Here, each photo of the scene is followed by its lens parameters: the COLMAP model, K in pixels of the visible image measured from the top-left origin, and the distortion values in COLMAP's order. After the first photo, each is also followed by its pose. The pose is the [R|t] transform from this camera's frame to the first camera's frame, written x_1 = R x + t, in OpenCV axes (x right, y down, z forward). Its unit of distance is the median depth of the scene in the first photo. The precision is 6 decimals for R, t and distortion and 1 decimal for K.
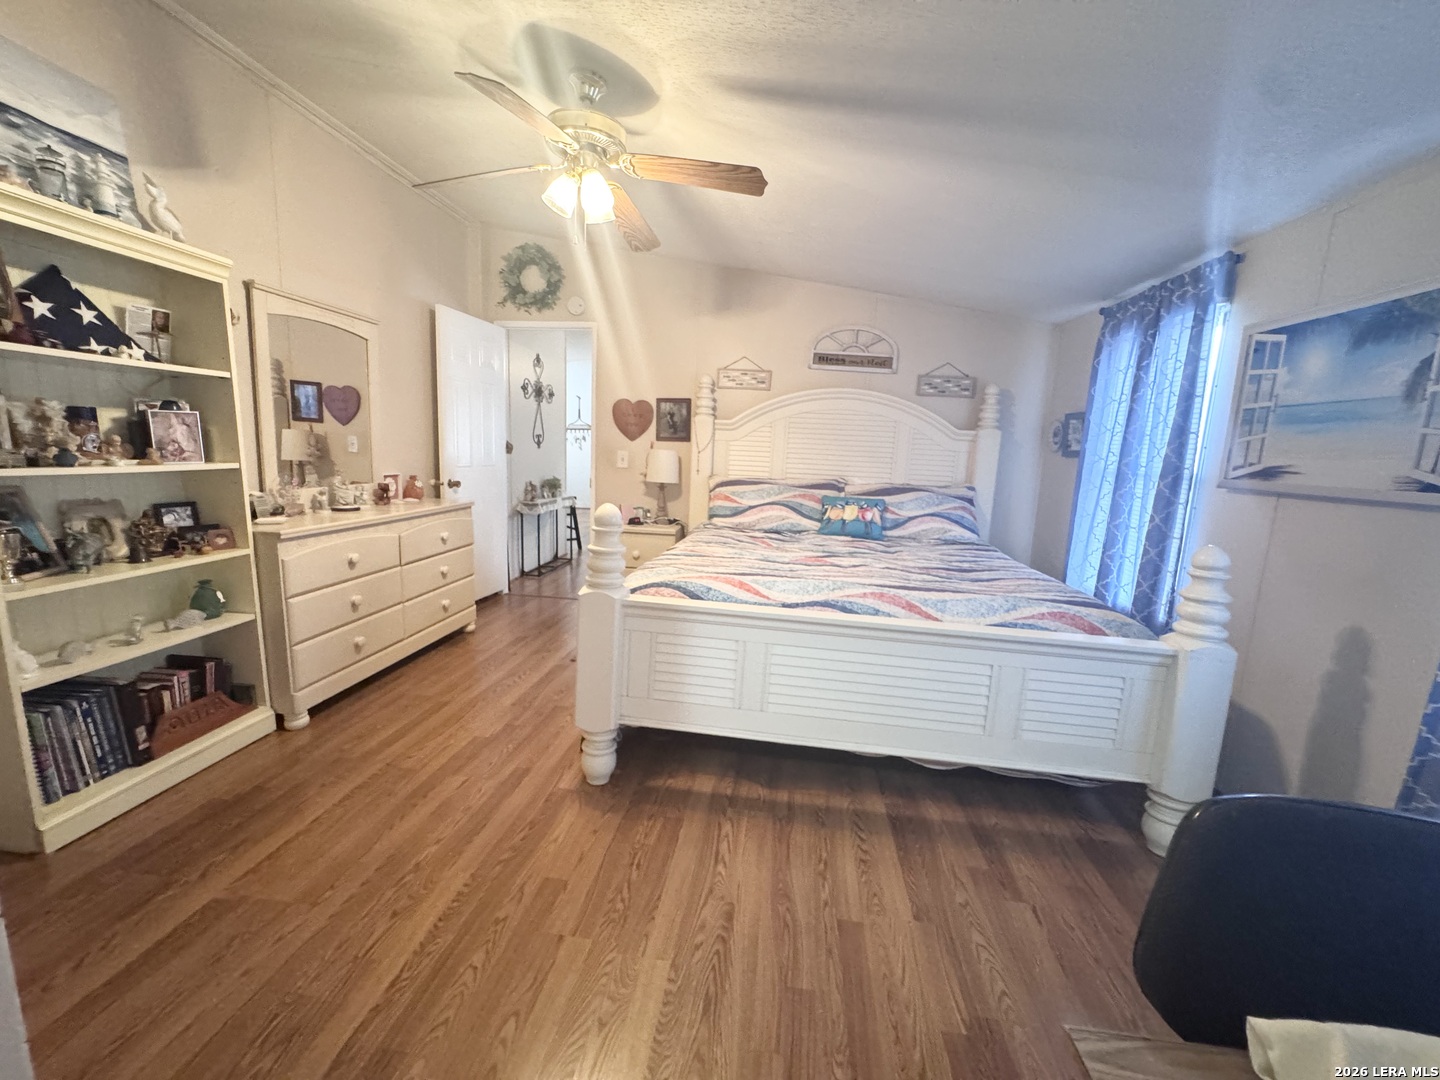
lens RADIAL K [[575.6, 0, 719.8], [0, 575.6, 538.3], [0, 0, 1]] dist [-0.008721, 0.000151]
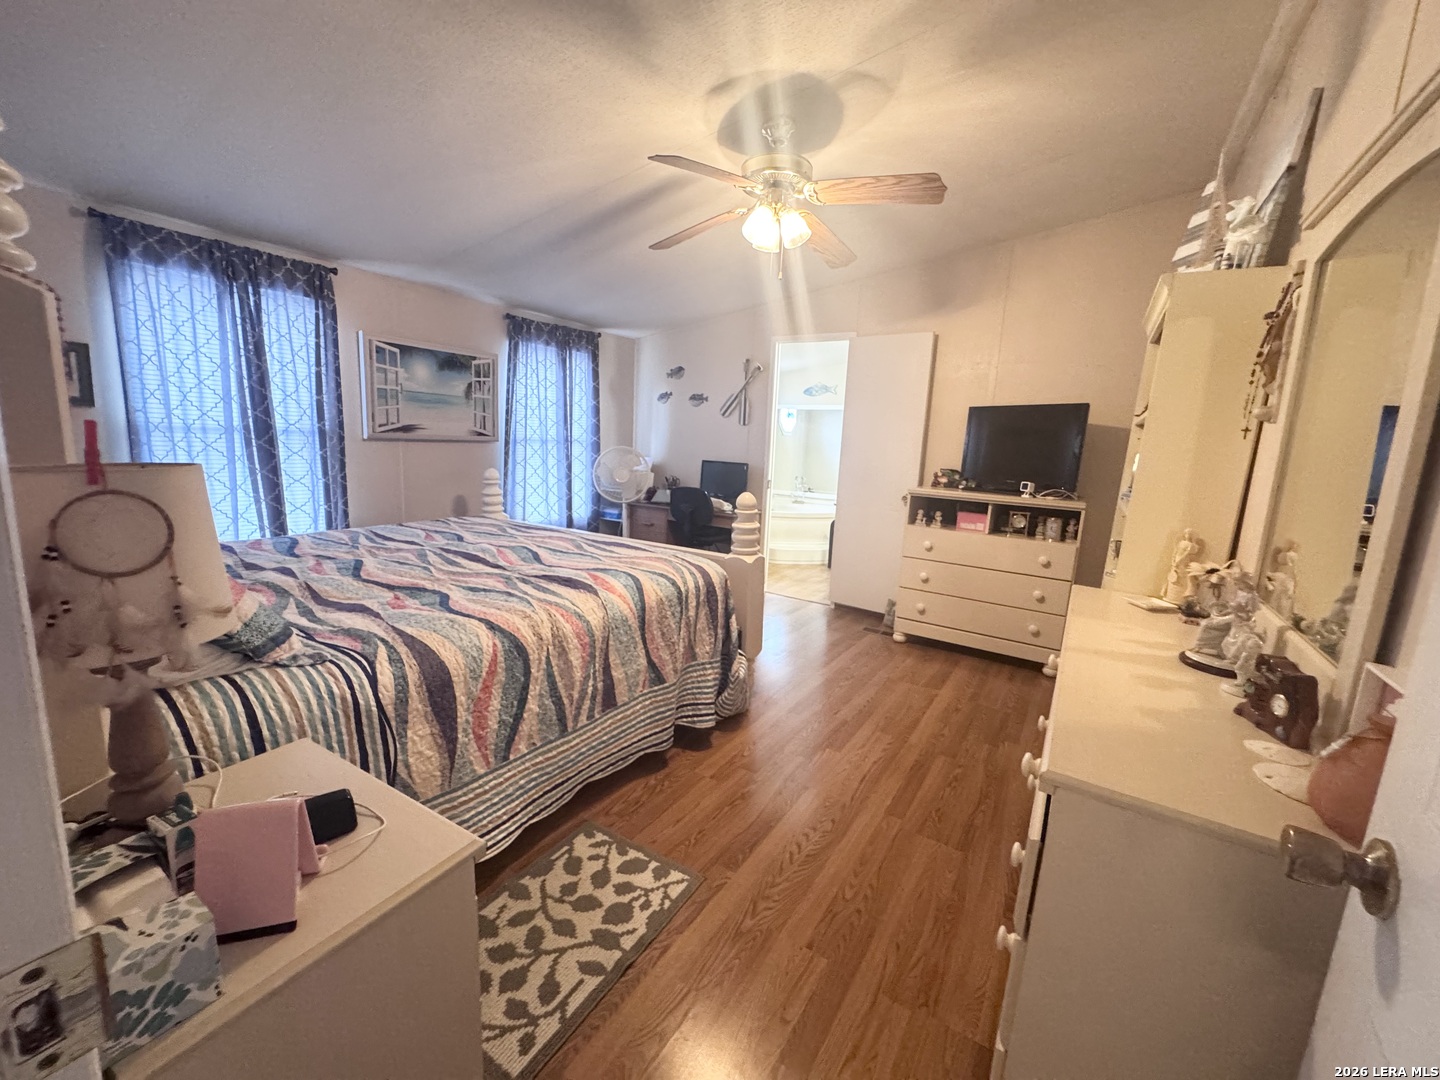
lens RADIAL K [[575.6, 0, 719.8], [0, 575.6, 538.3], [0, 0, 1]] dist [-0.008721, 0.000151]
pose [[-0.897913, -0.161834, 0.409343, -0.703280], [-0.020113, 0.944073, 0.329122, -0.400026], [-0.439713, 0.287290, -0.850951, 2.193736]]
